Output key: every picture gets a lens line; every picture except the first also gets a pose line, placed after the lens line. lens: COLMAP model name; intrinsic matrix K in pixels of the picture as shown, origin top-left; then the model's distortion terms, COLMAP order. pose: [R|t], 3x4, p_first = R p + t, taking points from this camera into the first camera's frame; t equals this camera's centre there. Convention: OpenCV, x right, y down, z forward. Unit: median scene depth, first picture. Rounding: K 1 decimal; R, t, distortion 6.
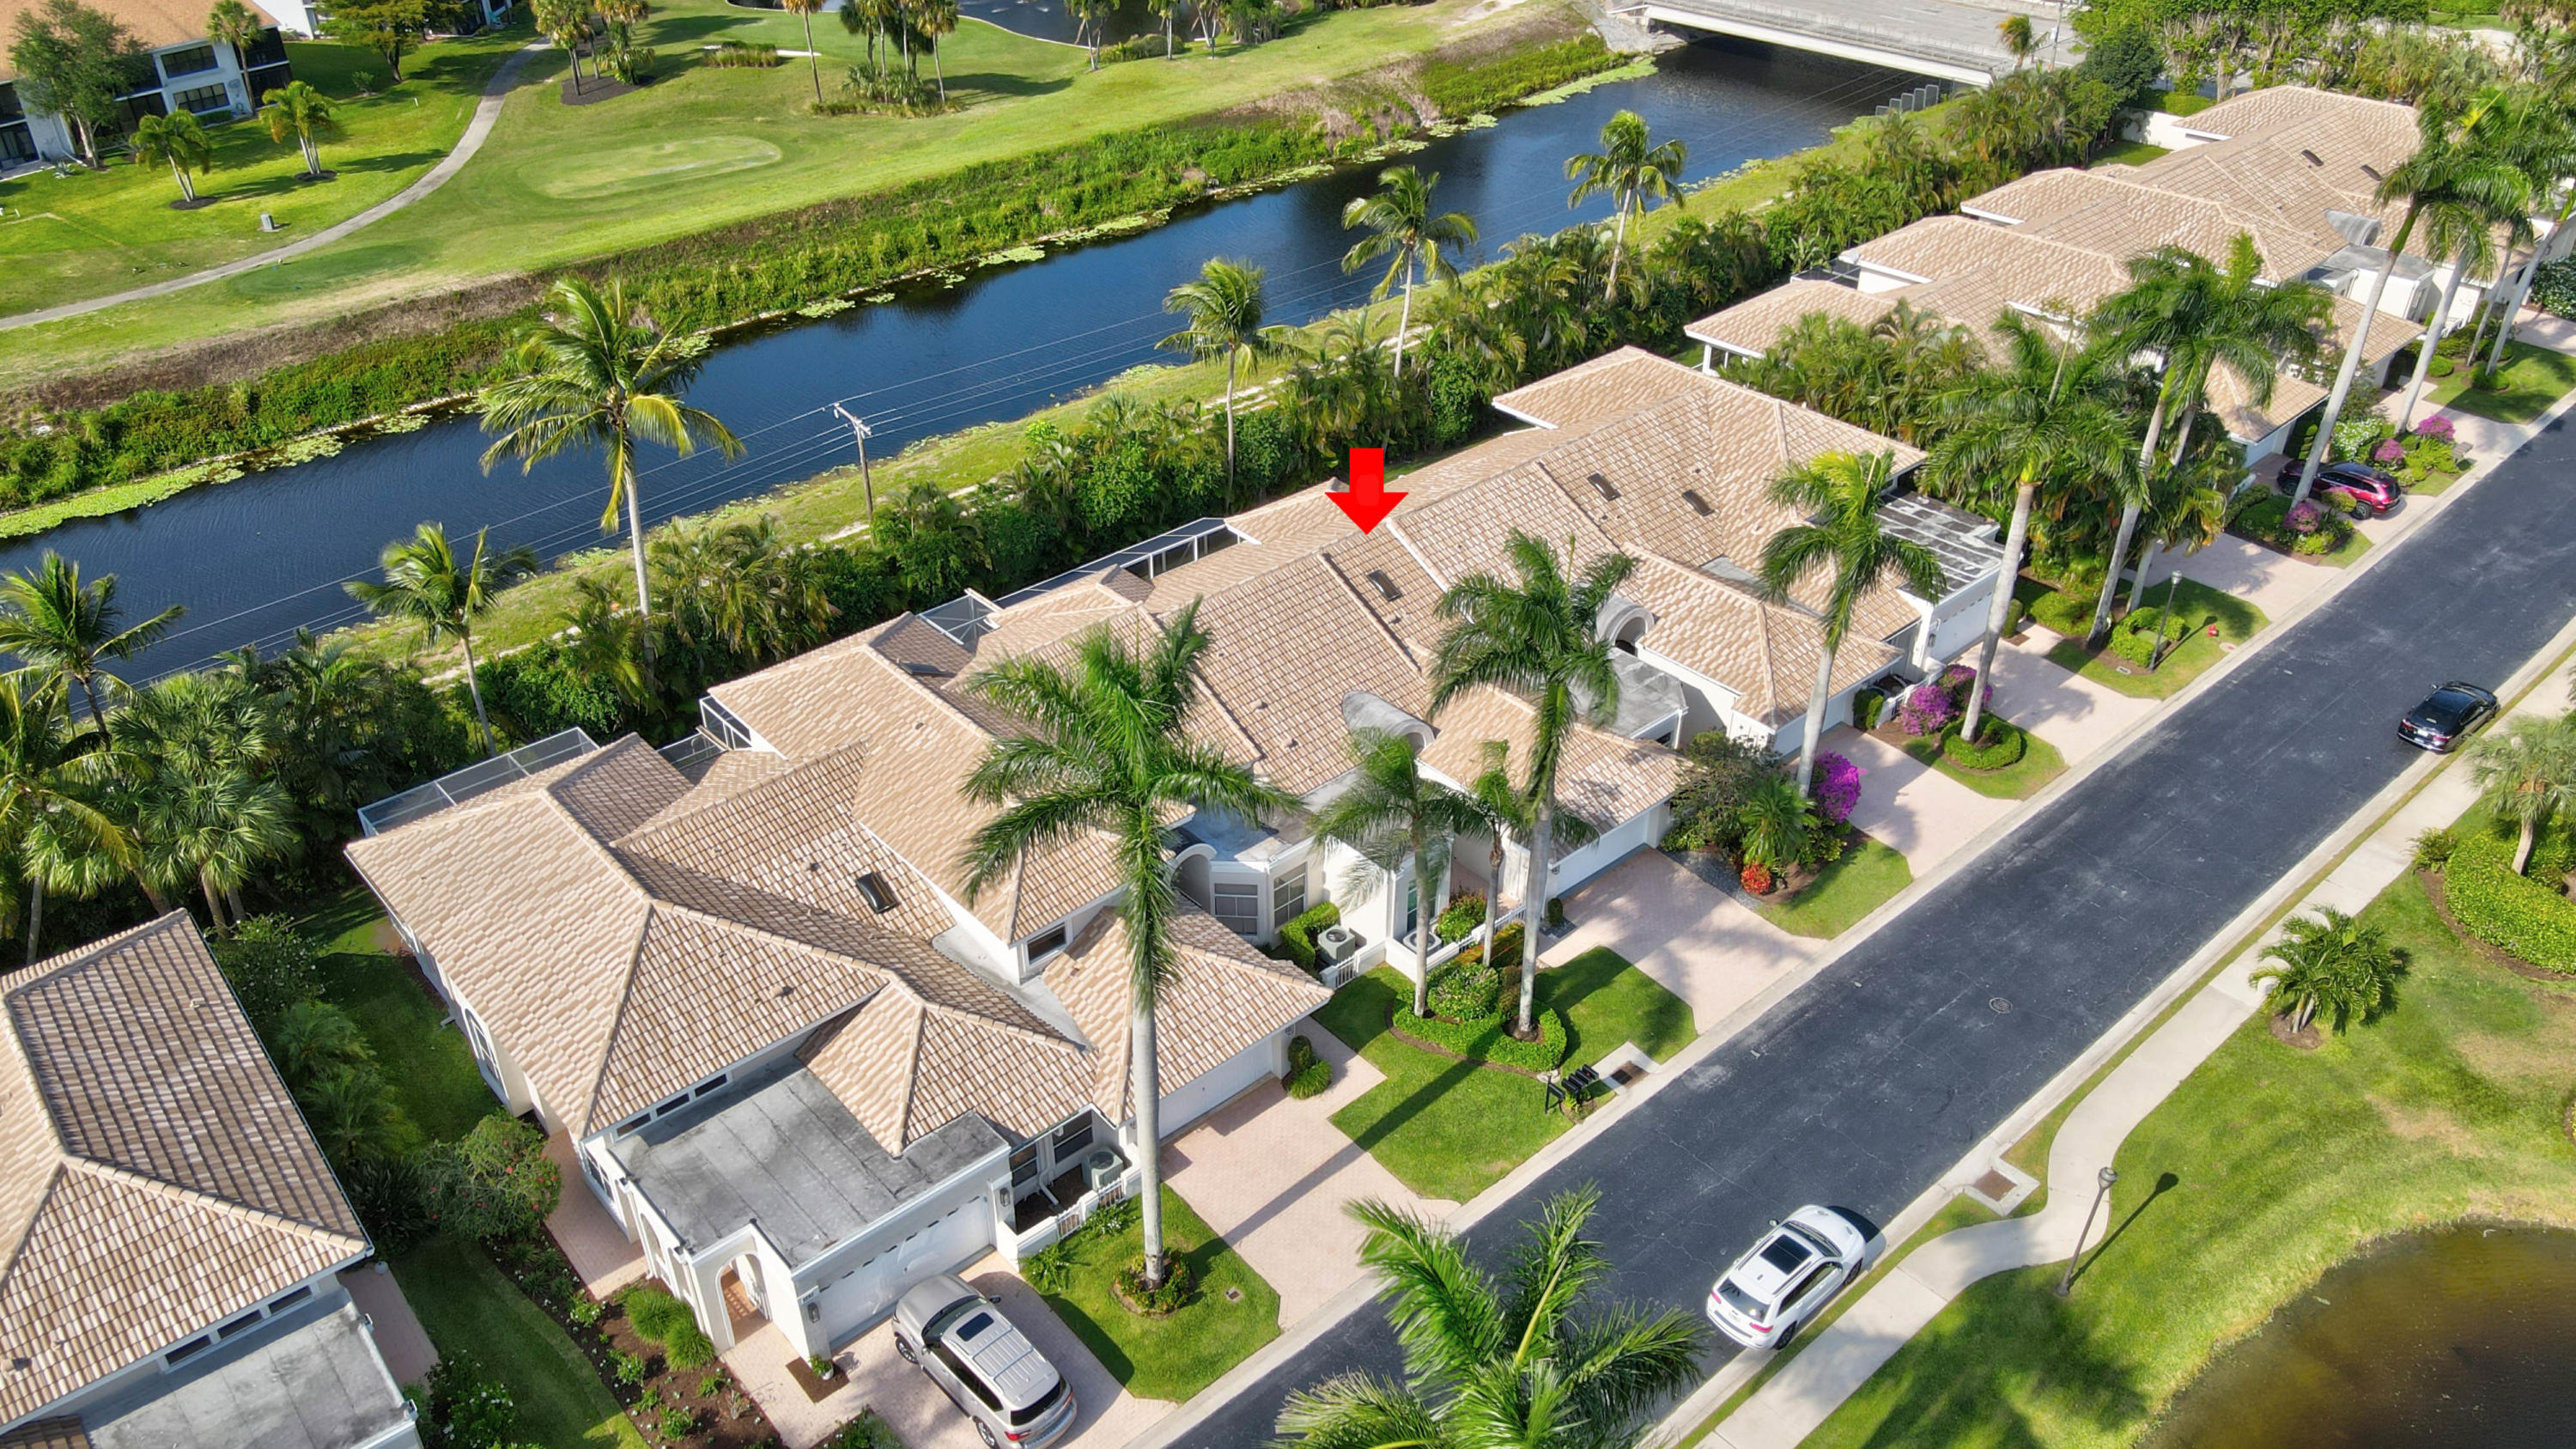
lens RADIAL K [[1890.9, 0, 1276.0], [0, 1890.9, 727.3], [0, 0, 1]] dist [0.012535, 0.008755]
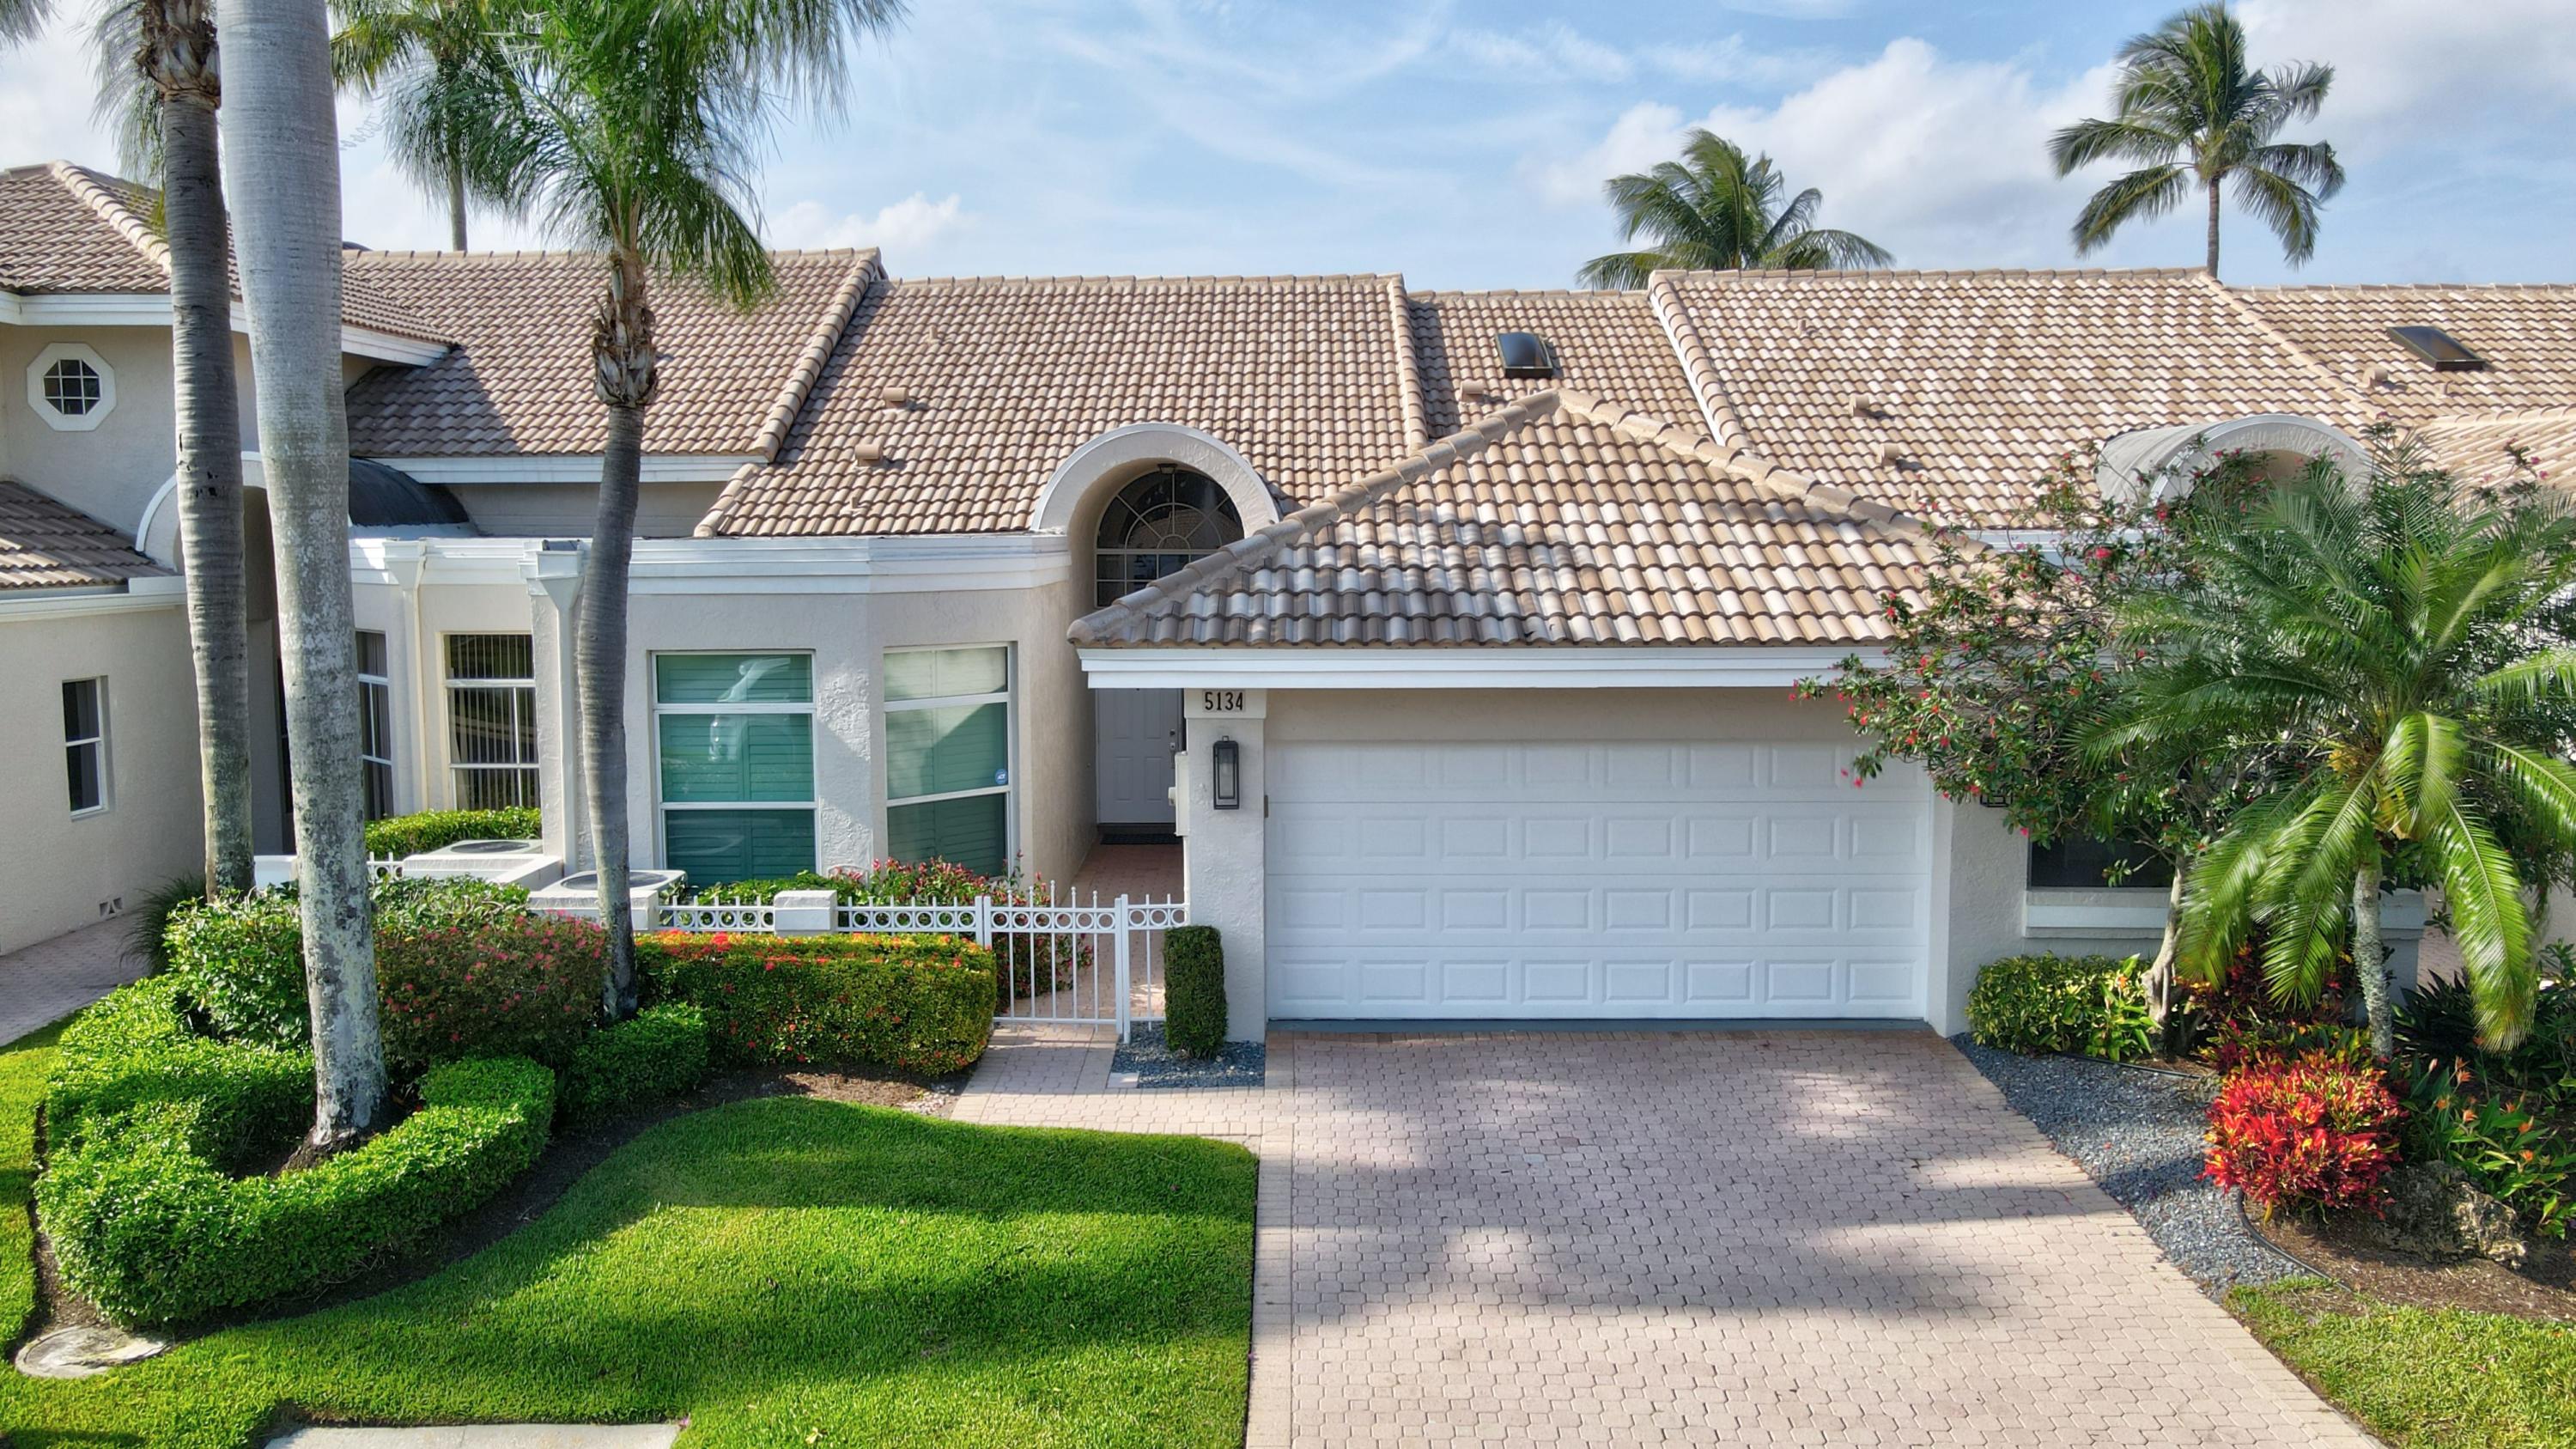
lens RADIAL K [[1893.0, 0, 1273.2], [0, 1893.0, 717.0], [0, 0, 1]] dist [0.018941, 0.002413]
pose [[0.746670, 0.068828, -0.661624, 0.190500], [-0.361866, 0.876610, -0.317188, 0.086338], [0.558154, 0.476254, 0.679445, 0.527478]]
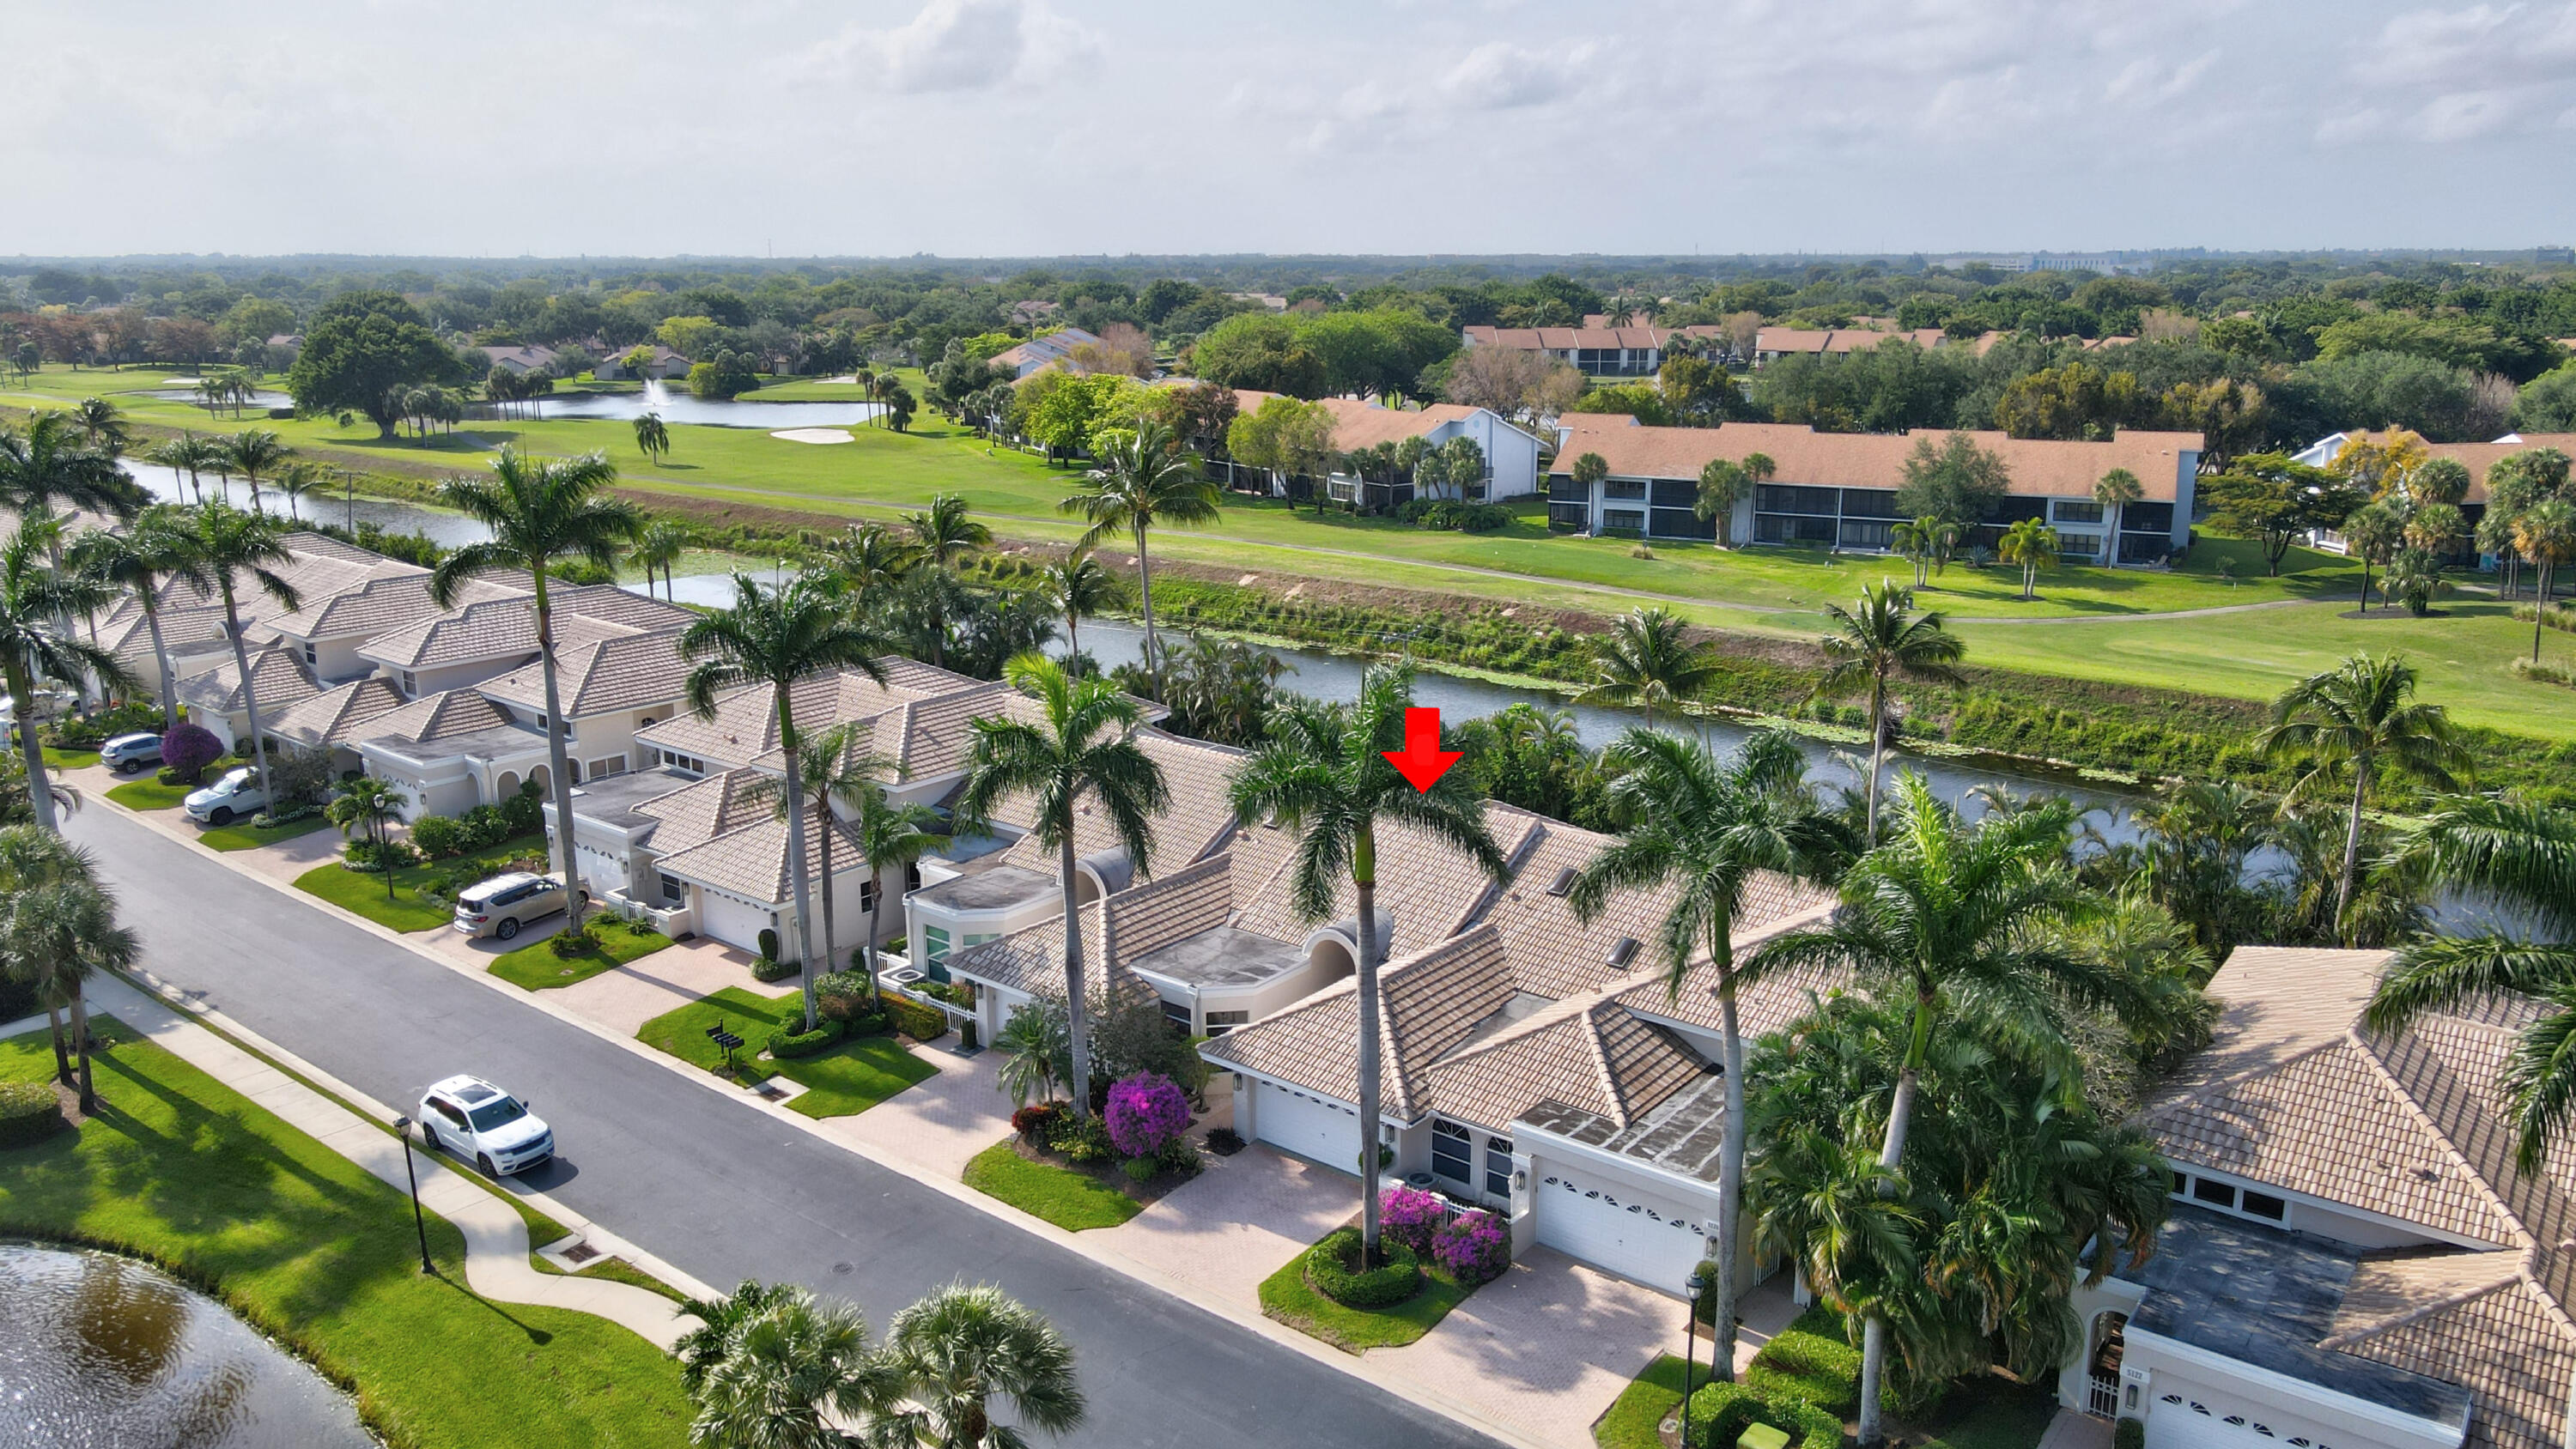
lens RADIAL K [[1896.0, 0, 1272.2], [0, 1896.0, 724.3], [0, 0, 1]] dist [-0.001583, 0.032005]
pose [[0.167631, 0.246535, -0.954526, 0.721688], [-0.535264, 0.835845, 0.121881, -0.168746], [0.827884, 0.490493, 0.272075, 0.483974]]
